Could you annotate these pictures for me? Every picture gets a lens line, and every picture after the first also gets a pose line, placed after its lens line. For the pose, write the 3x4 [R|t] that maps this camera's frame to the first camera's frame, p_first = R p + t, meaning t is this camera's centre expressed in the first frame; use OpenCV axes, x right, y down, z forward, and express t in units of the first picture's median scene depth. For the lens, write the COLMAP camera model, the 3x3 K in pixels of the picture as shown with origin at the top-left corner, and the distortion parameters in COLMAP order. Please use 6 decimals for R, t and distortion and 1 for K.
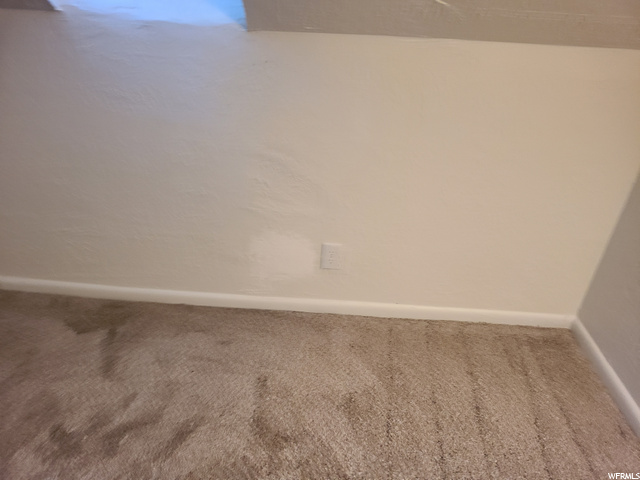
lens RADIAL K [[472.5, 0, 316.9], [0, 472.5, 244.2], [0, 0, 1]] dist [0.058127, -0.039910]
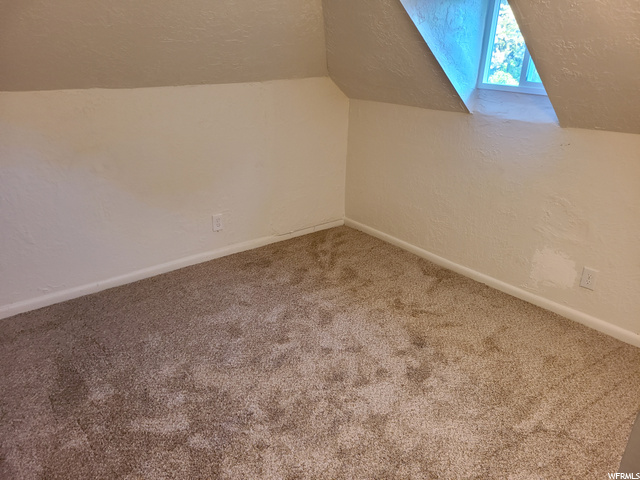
lens RADIAL K [[472.5, 0, 318.2], [0, 472.5, 238.6], [0, 0, 1]] dist [0.058127, -0.039910]
pose [[0.654625, 0.241089, -0.716479, 0.579261], [-0.372059, 0.927794, -0.027744, 0.295899], [0.658056, 0.284734, 0.697057, -0.660438]]
